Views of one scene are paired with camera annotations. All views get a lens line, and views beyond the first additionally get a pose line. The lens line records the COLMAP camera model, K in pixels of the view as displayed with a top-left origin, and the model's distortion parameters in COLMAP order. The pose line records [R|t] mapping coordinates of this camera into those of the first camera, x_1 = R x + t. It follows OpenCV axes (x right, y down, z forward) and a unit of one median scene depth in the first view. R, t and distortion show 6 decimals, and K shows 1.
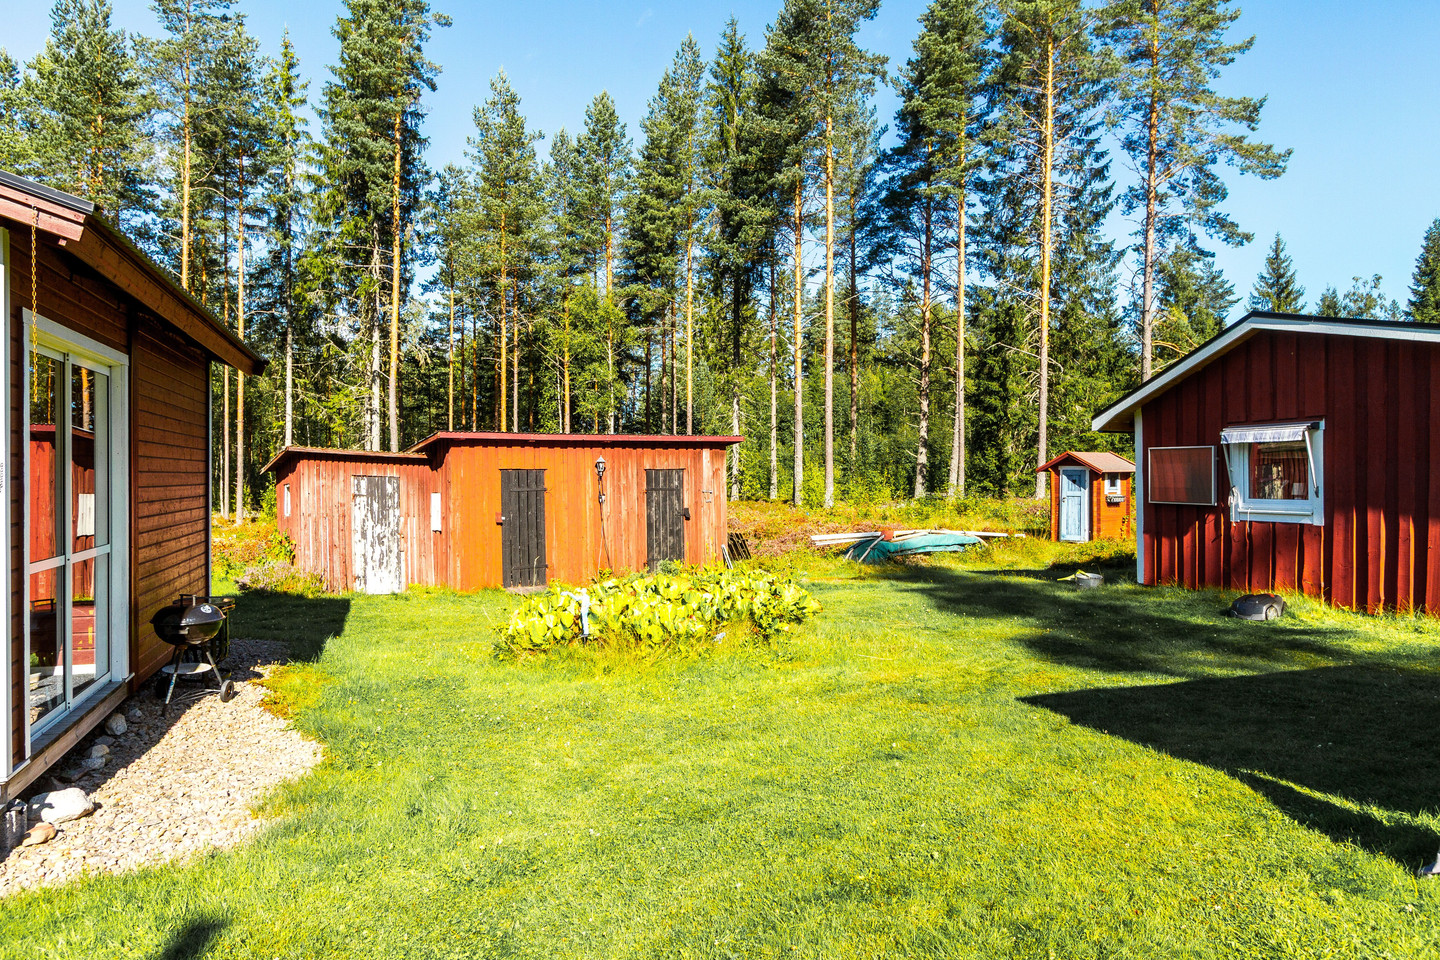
lens RADIAL K [[950.5, 0, 720.0], [0, 950.5, 480.0], [0, 0, 1]] dist [0.005991, -0.000578]
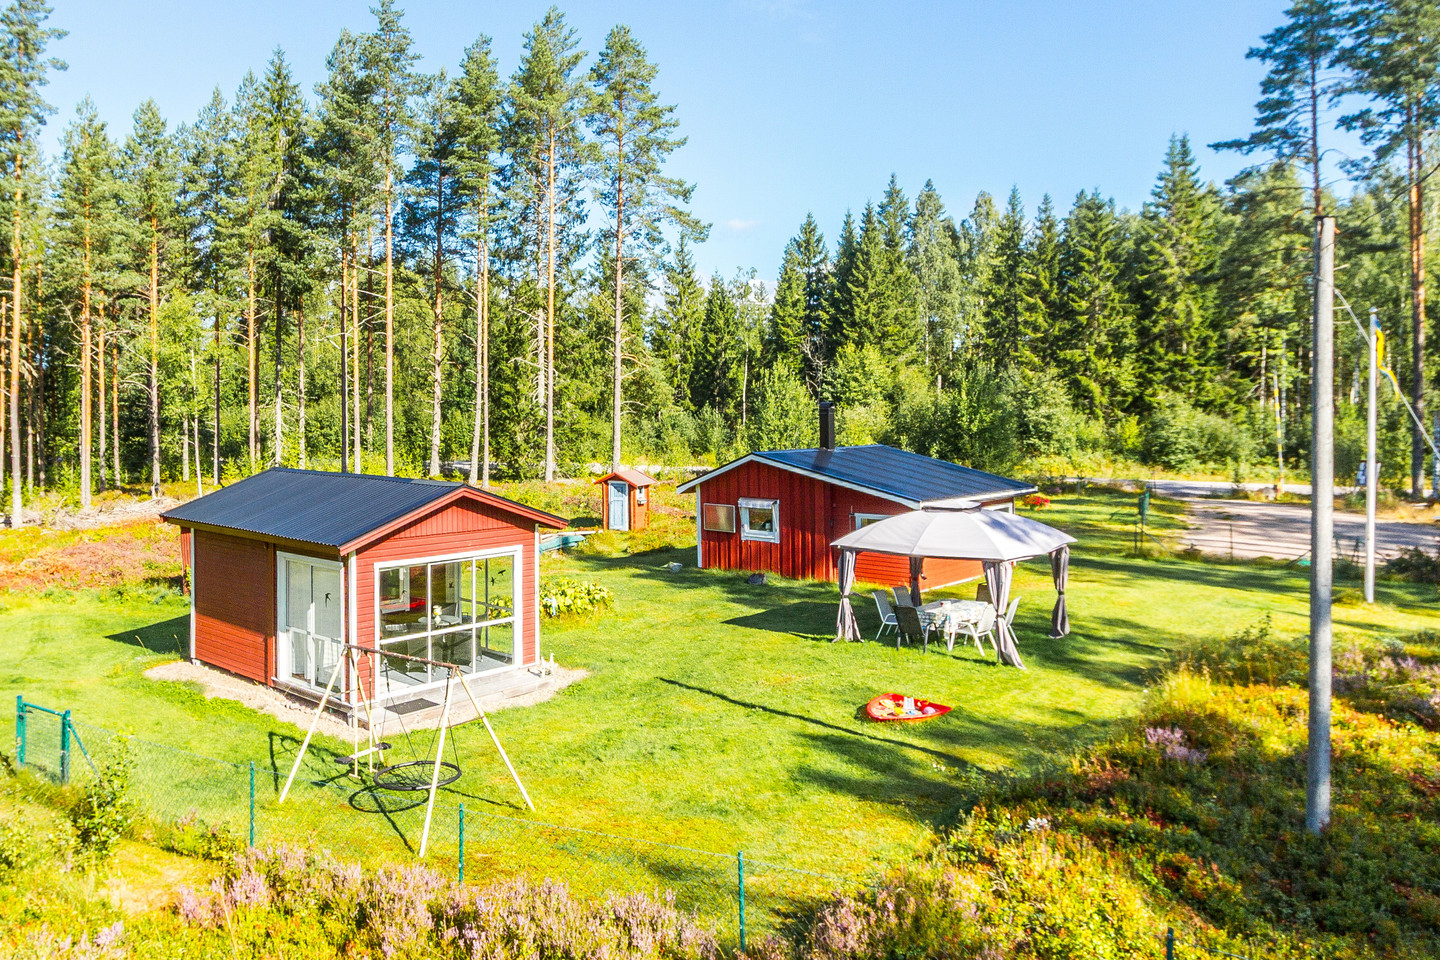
lens RADIAL K [[1087.2, 0, 552.6], [0, 1087.2, 403.8], [0, 0, 1]] dist [-0.005454, -0.004224]
pose [[0.906967, -0.006556, 0.421151, -0.262462], [0.008321, 0.999963, -0.002352, -0.076071], [-0.421120, 0.005638, 0.906988, -0.316851]]
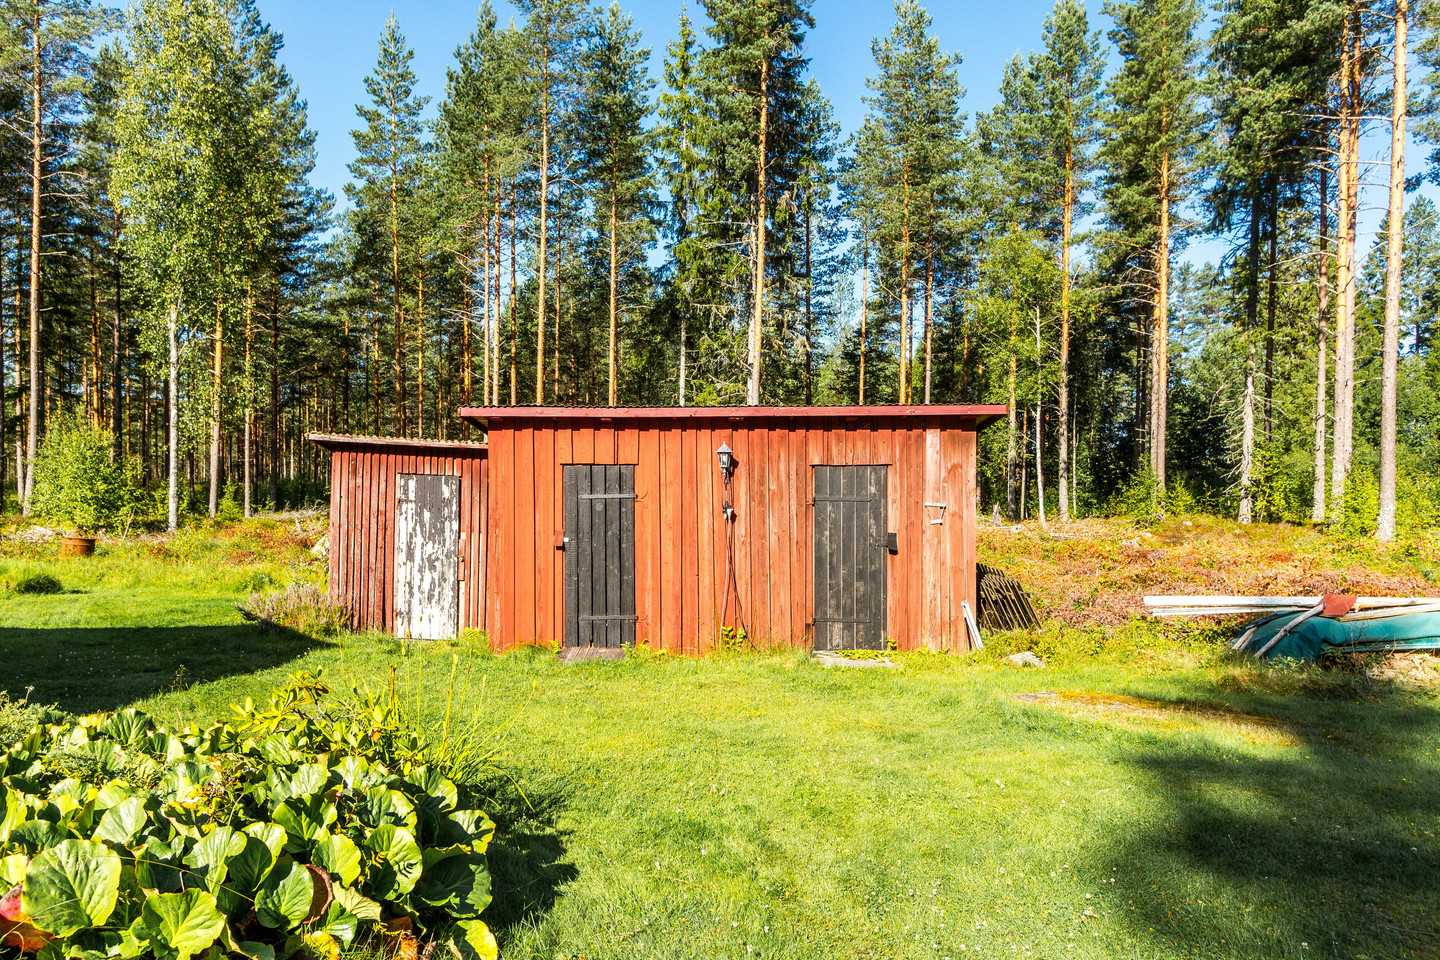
lens RADIAL K [[970.0, 0, 675.7], [0, 970.0, 502.9], [0, 0, 1]] dist [0.002617, -0.000122]
pose [[0.825424, 0.016682, -0.564266, 0.078297], [-0.011093, 0.999850, 0.013332, 0.002090], [0.564404, -0.004745, 0.825485, 0.187625]]
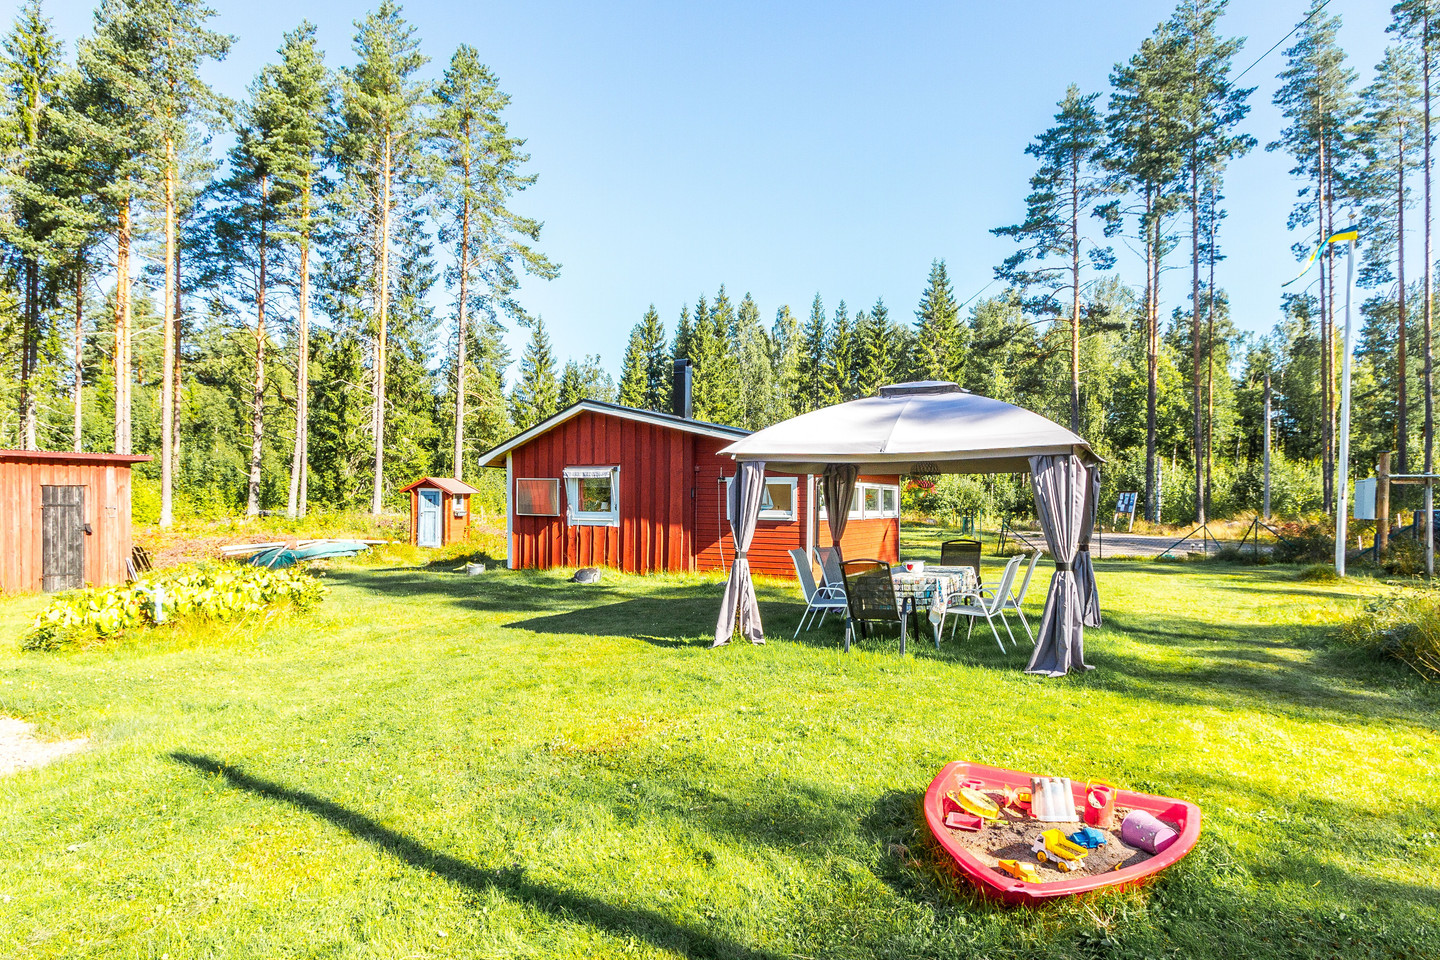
lens RADIAL K [[840.3, 0, 729.7], [0, 840.3, 498.7], [0, 0, 1]] dist [-0.000126, 0.000005]
pose [[0.720607, 0.008109, 0.693296, -0.069886], [-0.007820, 0.999963, -0.003567, 0.000172], [-0.693299, -0.002851, 0.720644, -0.059843]]
